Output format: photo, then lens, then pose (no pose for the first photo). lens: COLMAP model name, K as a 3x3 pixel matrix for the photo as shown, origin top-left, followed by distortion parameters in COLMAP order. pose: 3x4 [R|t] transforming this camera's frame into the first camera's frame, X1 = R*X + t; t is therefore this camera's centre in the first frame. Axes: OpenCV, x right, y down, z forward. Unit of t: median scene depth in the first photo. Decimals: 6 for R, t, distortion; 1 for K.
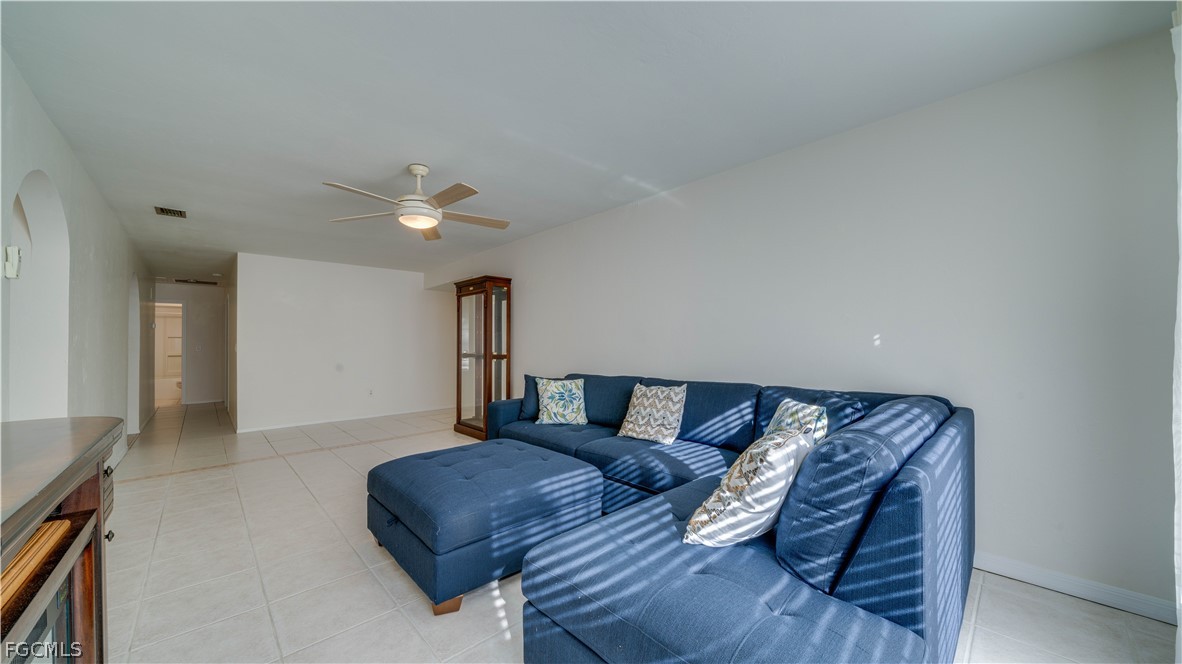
lens RADIAL K [[404.1, 0, 588.7], [0, 404.1, 337.8], [0, 0, 1]] dist [-0.002412, -0.000076]
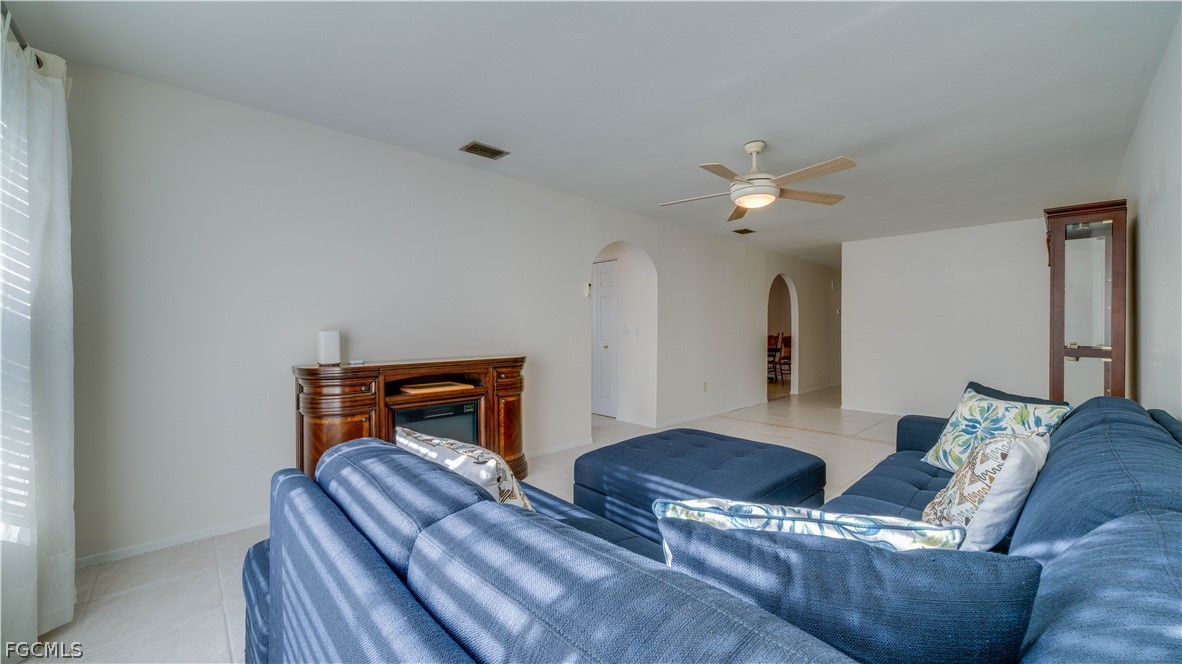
lens RADIAL K [[458.9, 0, 591.0], [0, 458.9, 332.0], [0, 0, 1]] dist [-0.000912, -0.000078]
pose [[-0.002426, 0.012430, -0.999920, 0.593403], [0.017799, 0.999765, 0.012385, 0.000926], [0.999839, -0.017767, -0.002646, 0.534945]]
